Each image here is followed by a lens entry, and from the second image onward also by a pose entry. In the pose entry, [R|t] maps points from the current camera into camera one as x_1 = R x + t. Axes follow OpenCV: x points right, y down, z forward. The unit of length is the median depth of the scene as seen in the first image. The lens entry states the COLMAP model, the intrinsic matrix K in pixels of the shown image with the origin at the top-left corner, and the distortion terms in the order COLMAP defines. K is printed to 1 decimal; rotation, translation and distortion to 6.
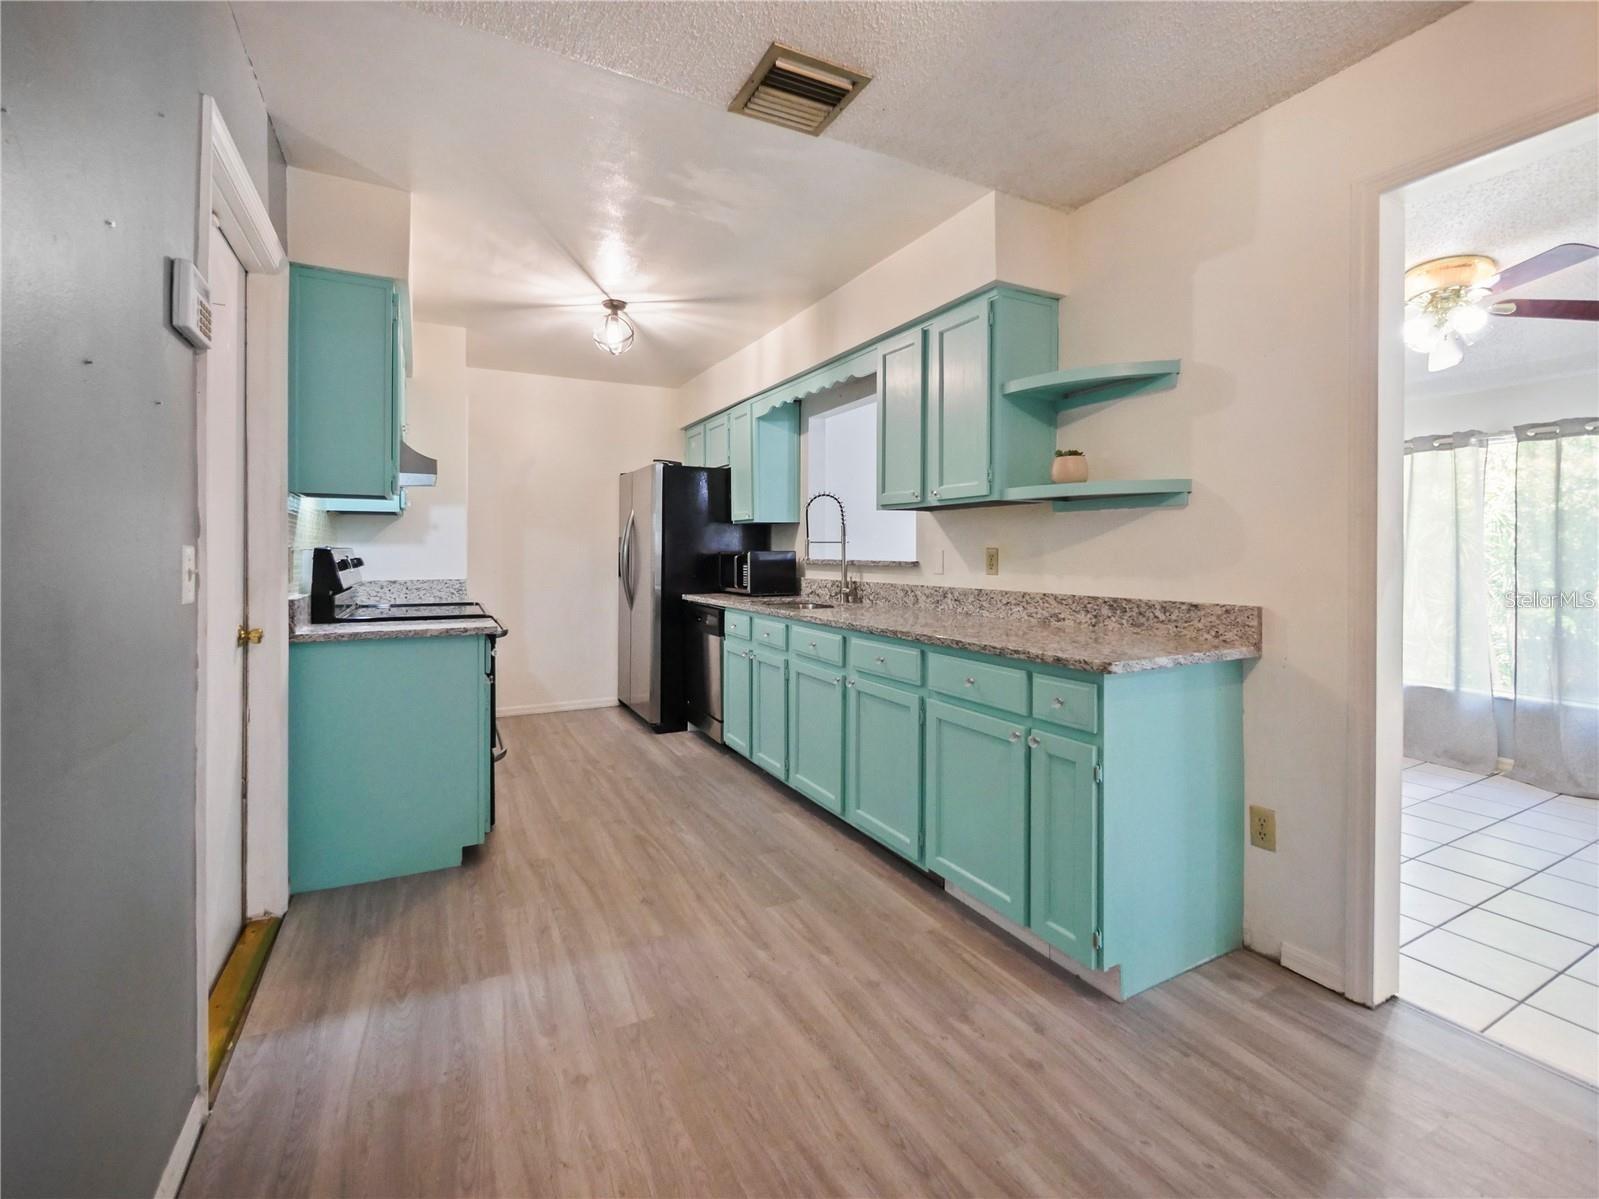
lens RADIAL K [[703.5, 0, 780.3], [0, 703.5, 556.8], [0, 0, 1]] dist [-0.002906, -0.000150]
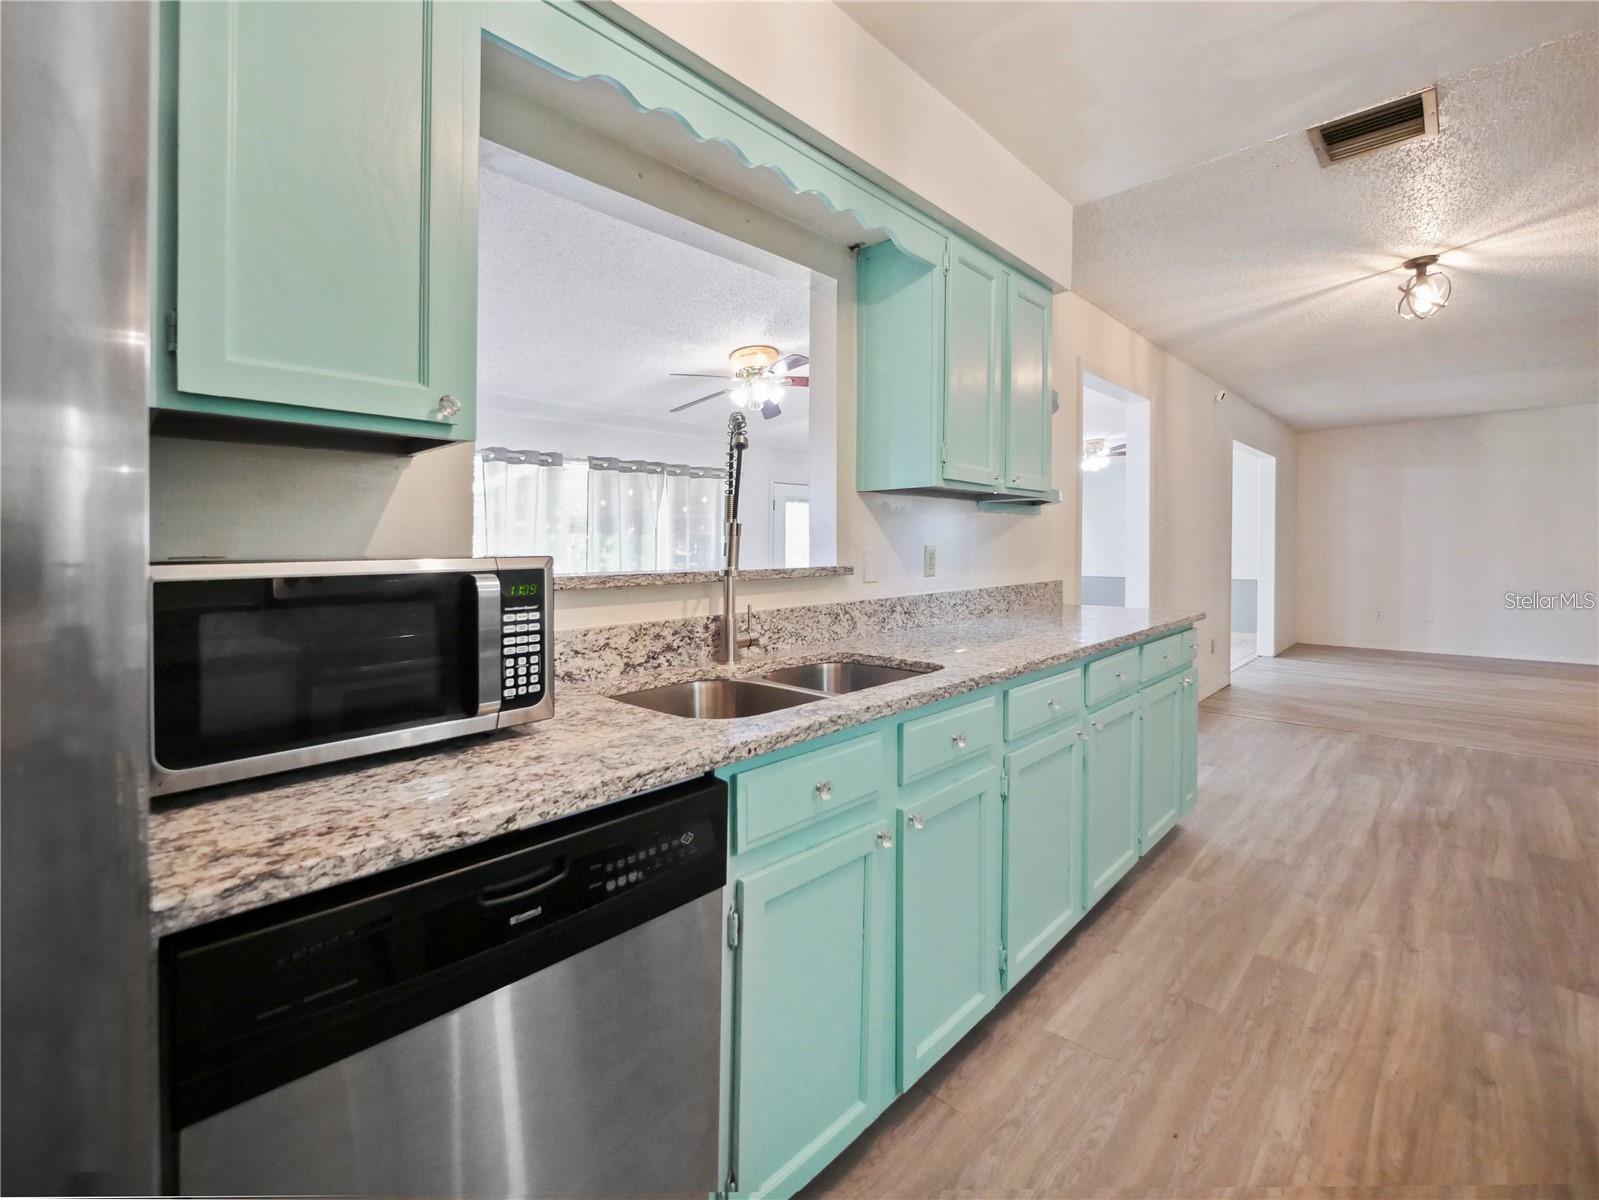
lens RADIAL K [[710.2, 0, 813.2], [0, 710.2, 570.9], [0, 0, 1]] dist [0.000050, -0.000074]
pose [[-0.351387, -0.024899, 0.935899, -0.470332], [0.018800, 0.999257, 0.033643, -0.012561], [-0.936042, 0.029416, -0.350658, 1.467277]]
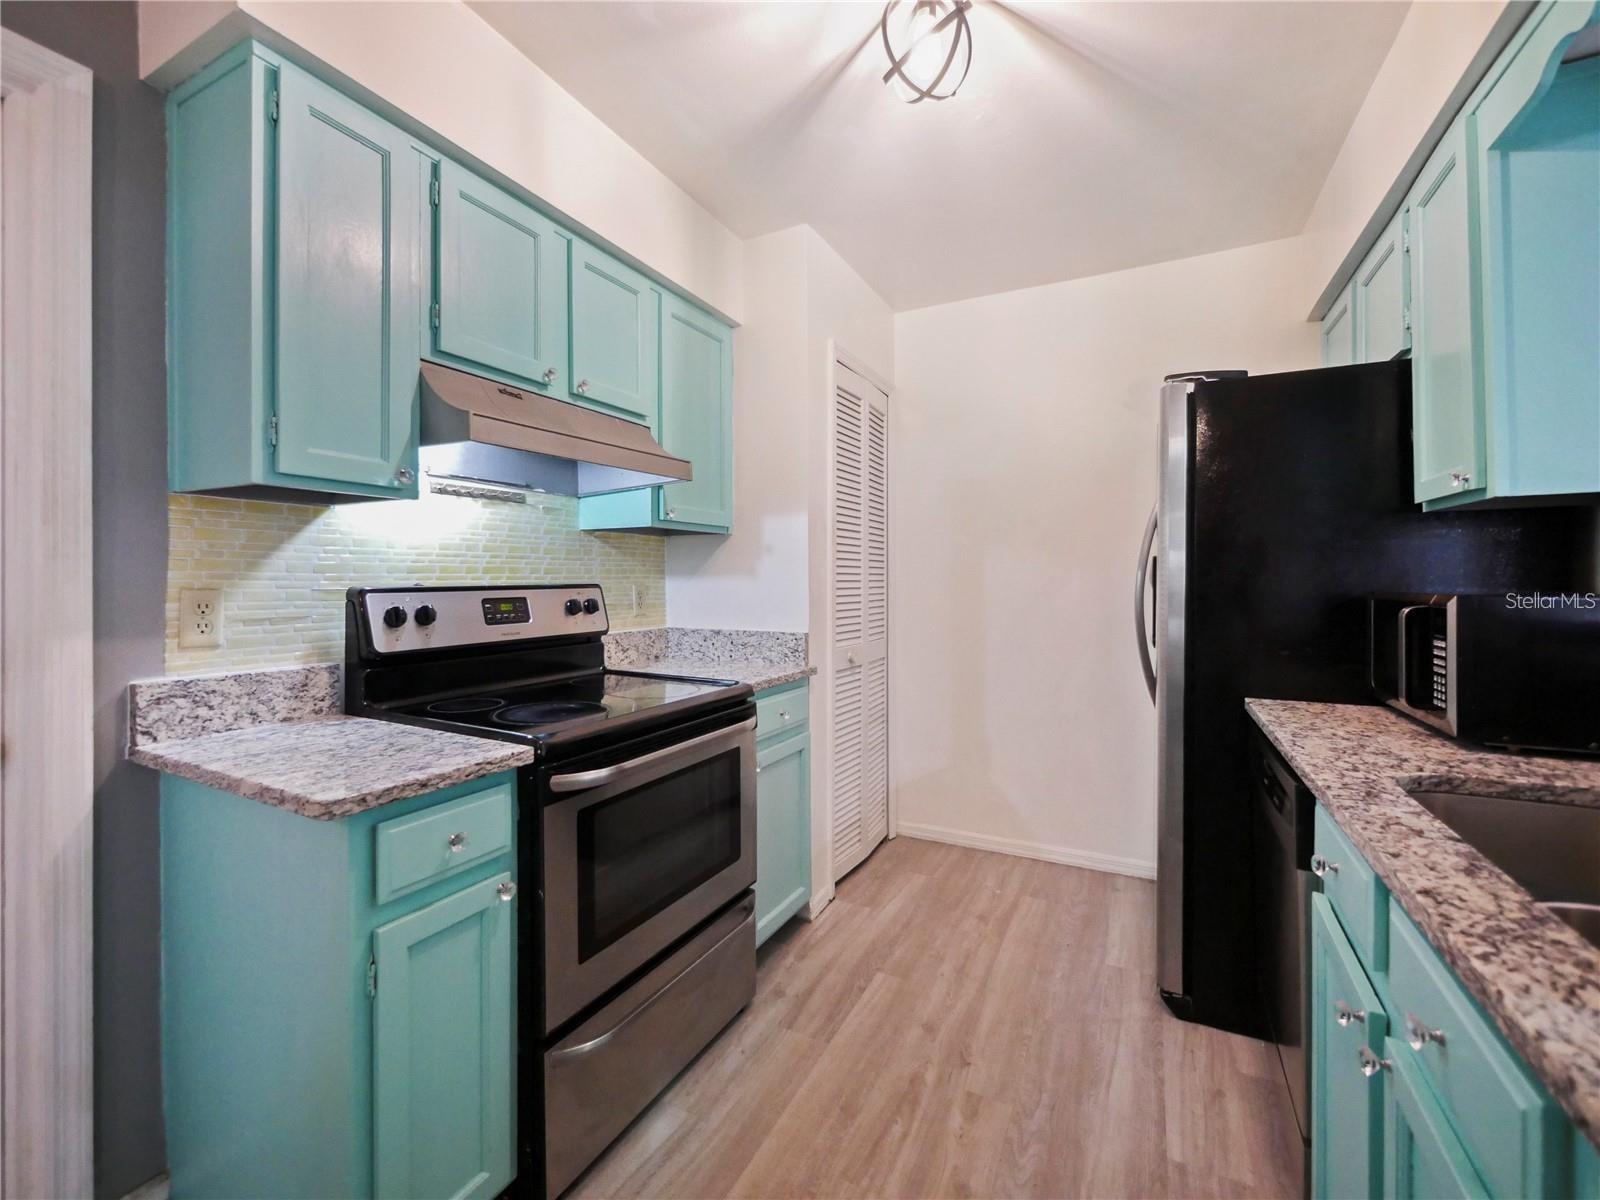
lens RADIAL K [[679.3, 0, 795.9], [0, 679.3, 579.7], [0, 0, 1]] dist [-0.003400, -0.000383]
pose [[0.589887, -0.000339, -0.807486, 0.033246], [-0.003341, 0.999990, -0.002861, -0.017568], [0.807479, 0.004385, 0.589880, 0.893742]]
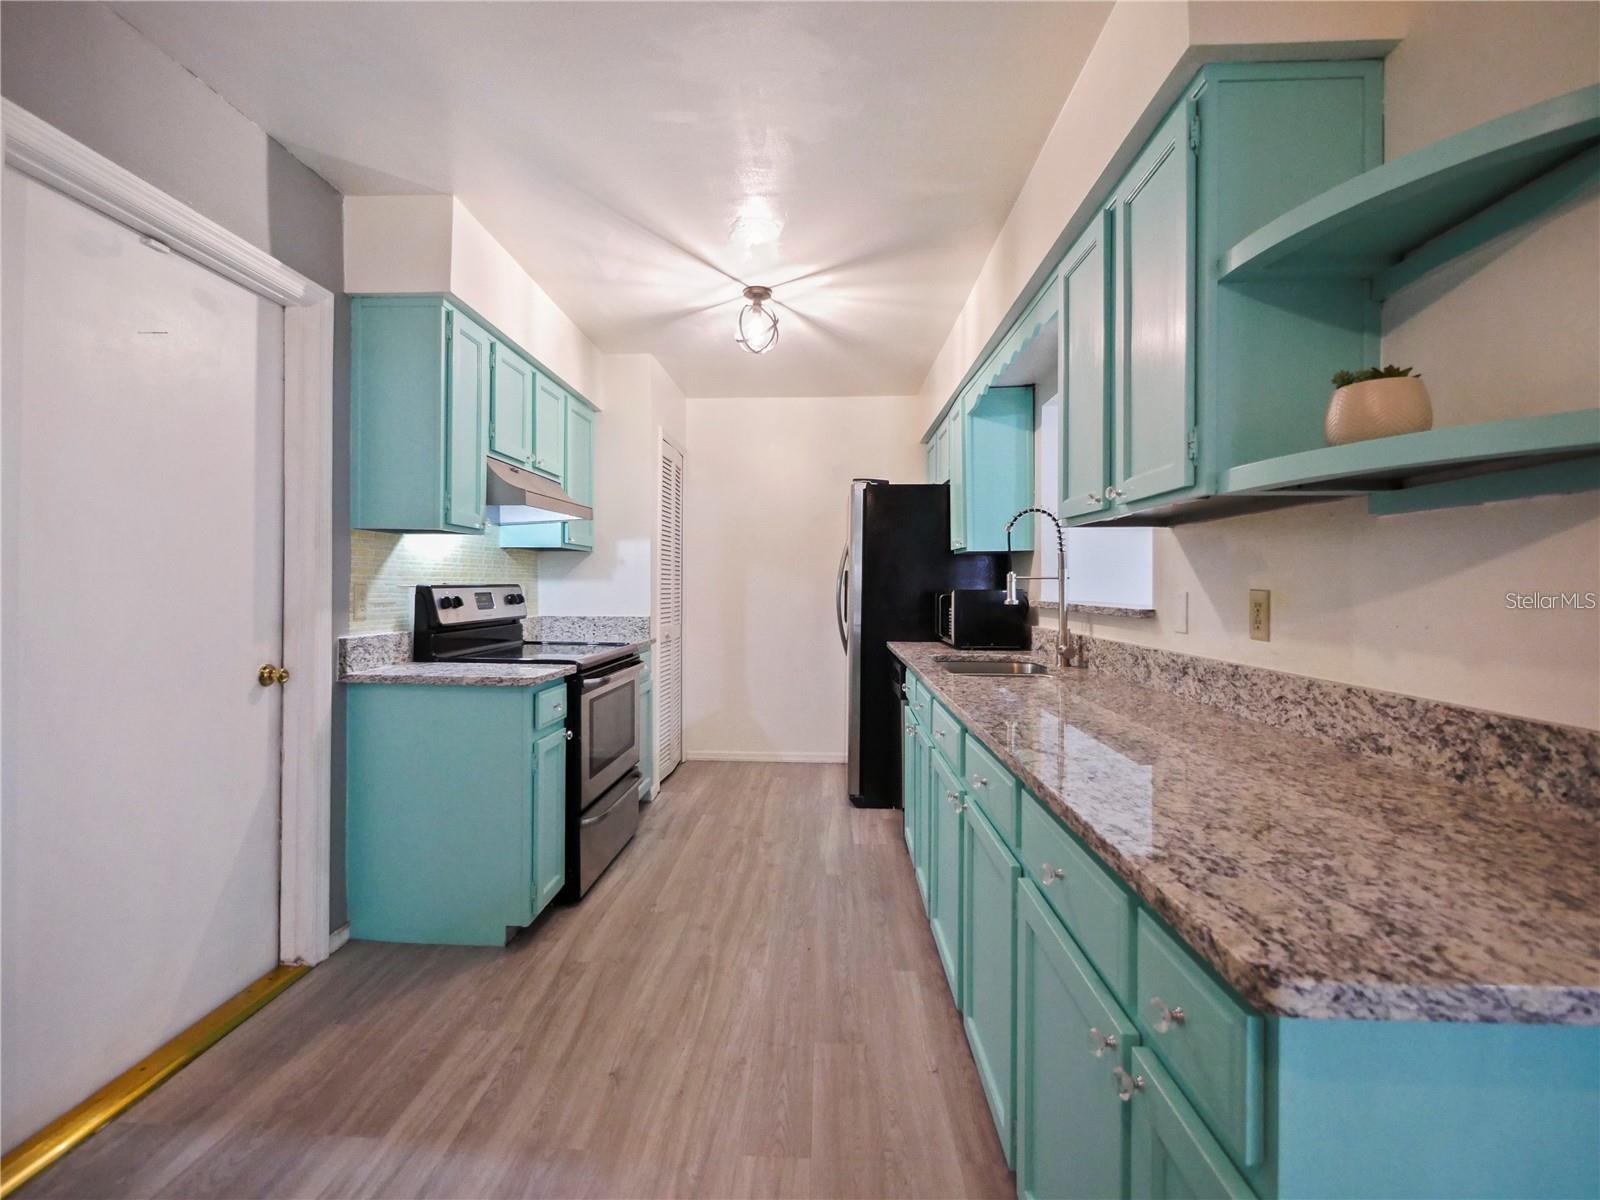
lens RADIAL K [[701.2, 0, 787.6], [0, 701.2, 585.6], [0, 0, 1]] dist [-0.001214, 0.000150]
pose [[0.868242, 0.004778, -0.496117, 0.259088], [-0.008342, 0.999953, -0.004970, -0.010089], [0.496070, 0.008454, 0.868241, 0.370552]]
